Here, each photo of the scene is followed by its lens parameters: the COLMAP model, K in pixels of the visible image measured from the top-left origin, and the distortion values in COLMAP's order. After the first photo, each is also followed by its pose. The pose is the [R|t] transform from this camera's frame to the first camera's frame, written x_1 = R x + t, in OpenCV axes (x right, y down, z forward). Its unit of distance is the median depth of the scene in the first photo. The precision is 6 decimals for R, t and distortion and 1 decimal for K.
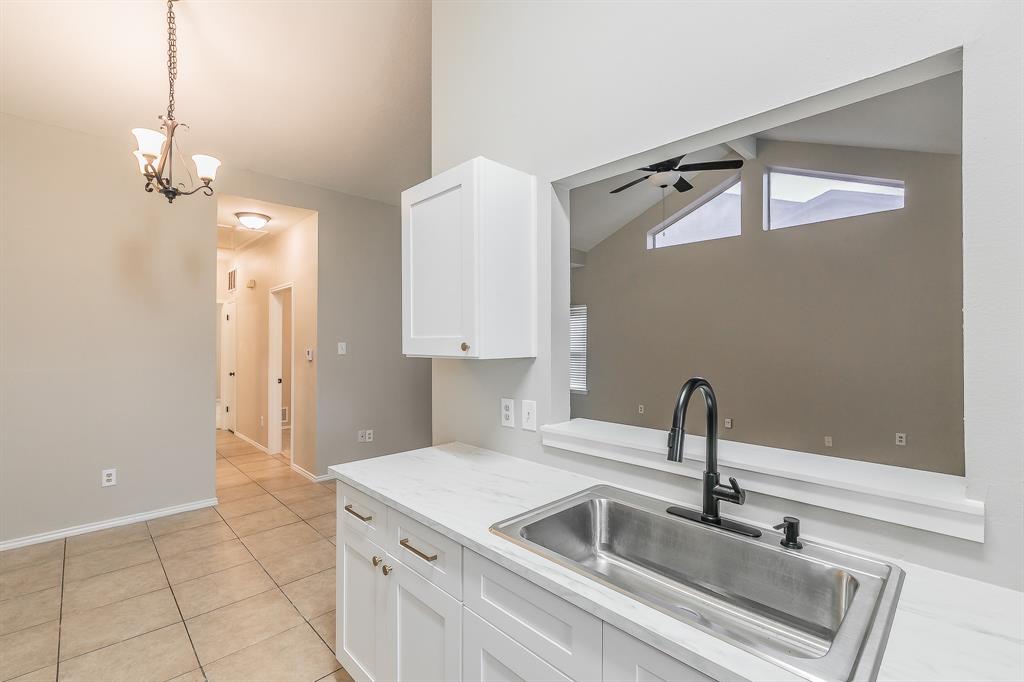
lens RADIAL K [[445.2, 0, 517.9], [0, 445.2, 343.0], [0, 0, 1]] dist [-0.004106, -0.000424]
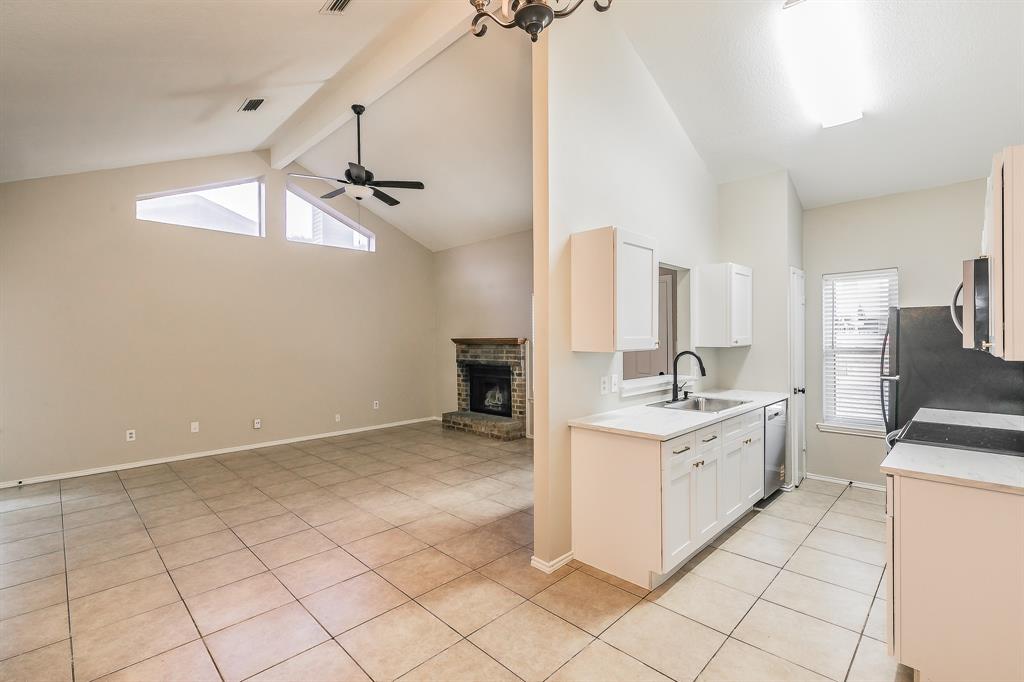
lens RADIAL K [[462.6, 0, 501.1], [0, 462.6, 341.4], [0, 0, 1]] dist [0.000803, -0.000167]
pose [[0.000662, -0.007578, 0.999971, -0.945140], [0.011552, 0.999905, 0.007569, -0.009617], [-0.999933, 0.011546, 0.000750, 0.774141]]
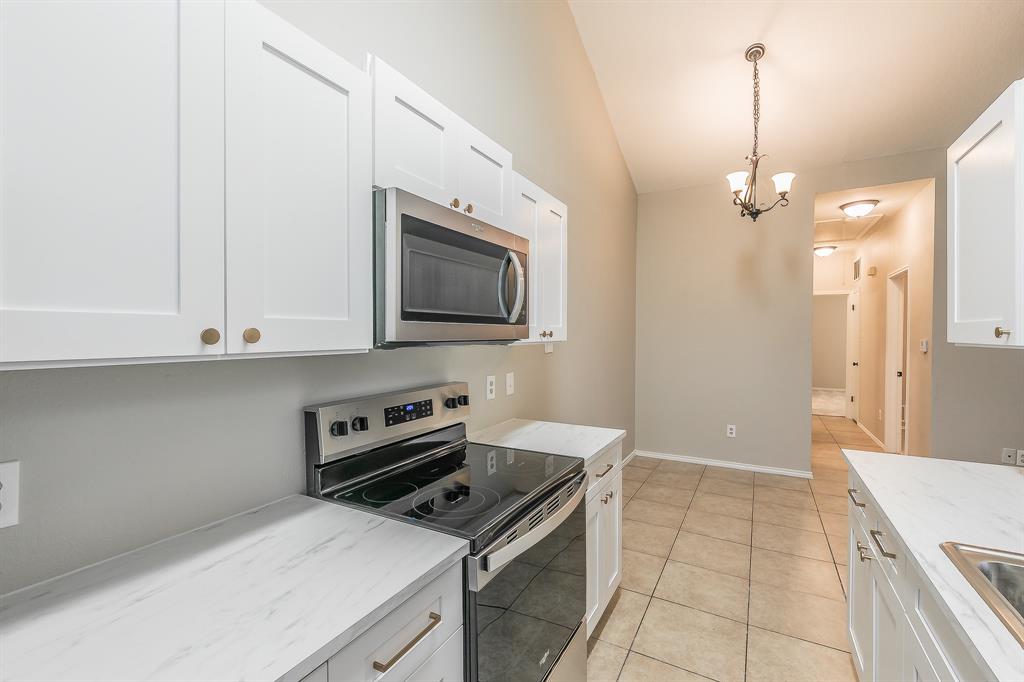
lens RADIAL K [[441.4, 0, 516.4], [0, 441.4, 340.9], [0, 0, 1]] dist [-0.000445, 0.000019]
pose [[0.276002, 0.016506, -0.961015, 0.183003], [-0.002105, 0.999861, 0.016569, 0.005759], [0.961155, -0.002550, 0.275999, -0.006717]]
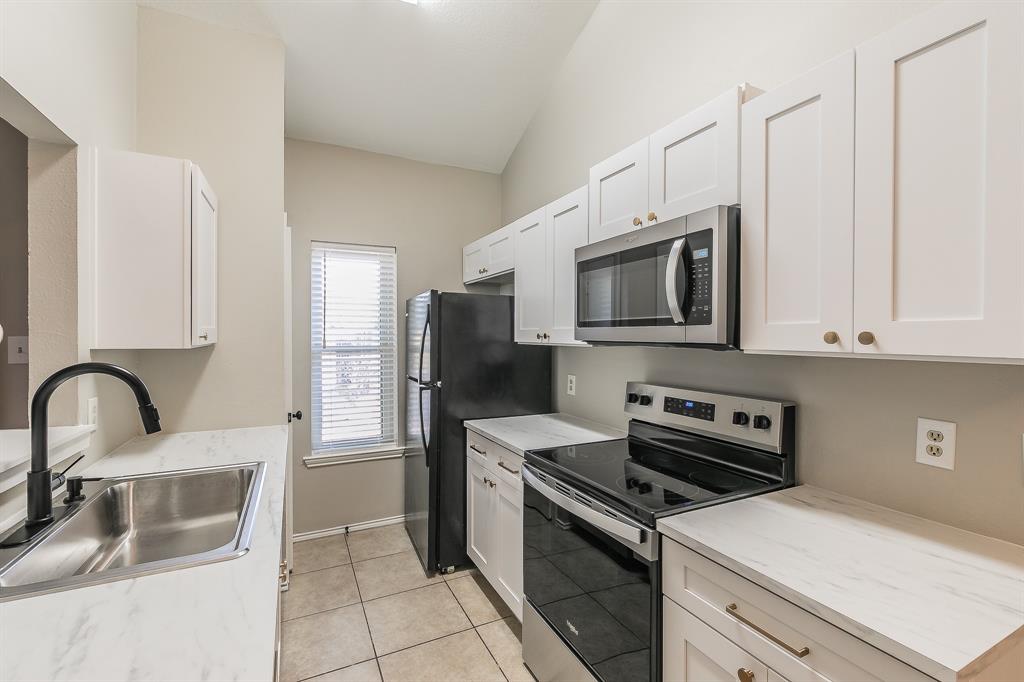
lens RADIAL K [[445.6, 0, 521.7], [0, 445.6, 339.7], [0, 0, 1]] dist [-0.001770, -0.000146]
pose [[-0.952642, -0.004722, 0.304058, -0.274105], [-0.000891, 0.999918, 0.012738, 0.004240], [-0.304093, 0.011863, -0.952568, 0.563055]]
